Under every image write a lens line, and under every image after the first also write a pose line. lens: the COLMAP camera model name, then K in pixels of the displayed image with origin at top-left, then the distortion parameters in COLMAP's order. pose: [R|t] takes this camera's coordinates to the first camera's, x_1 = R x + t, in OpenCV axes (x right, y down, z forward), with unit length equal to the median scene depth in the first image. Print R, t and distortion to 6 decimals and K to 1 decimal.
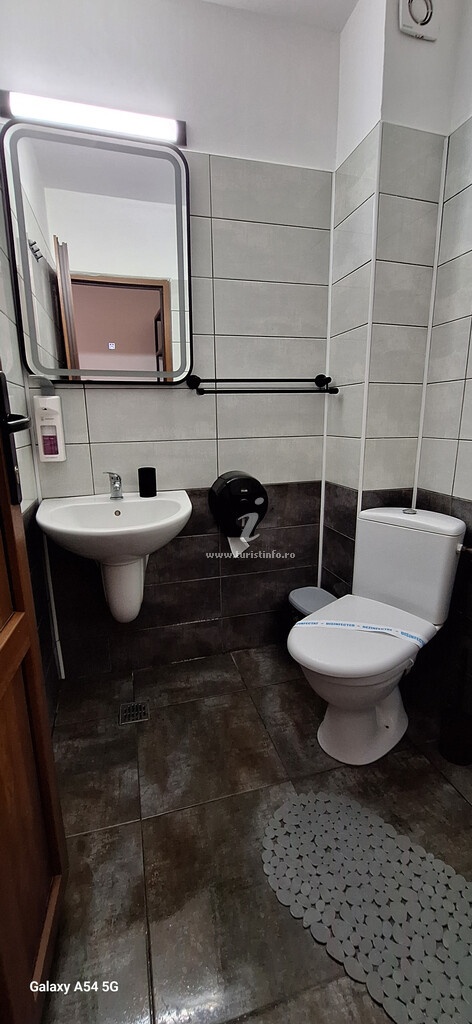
lens RADIAL K [[409.9, 0, 236.0], [0, 409.9, 512.0], [0, 0, 1]] dist [-0.001853, 0.000281]
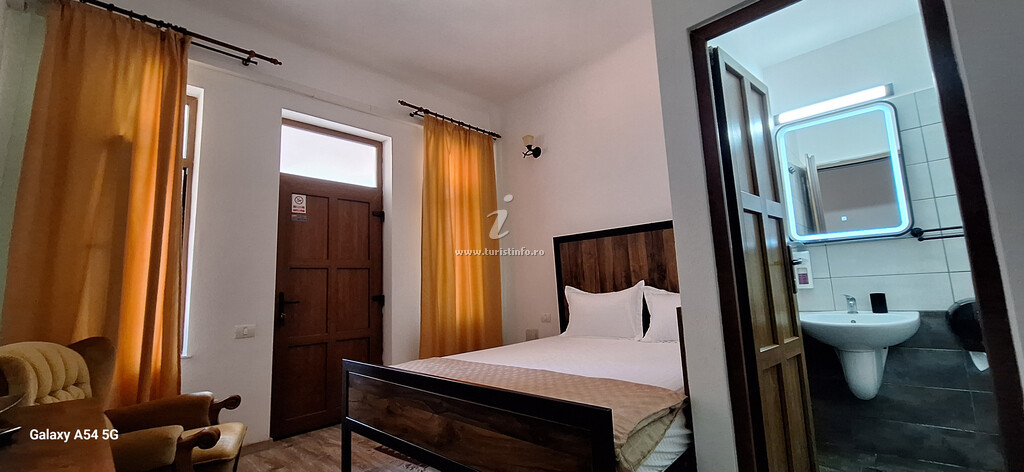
lens RADIAL K [[409.9, 0, 512.0], [0, 409.9, 236.0], [0, 0, 1]] dist [-0.001853, 0.000281]
pose [[0.519281, -0.126411, -0.845203, 0.359477], [-0.157536, 0.957892, -0.240053, 0.248603], [0.839958, 0.257805, 0.477500, -0.829267]]
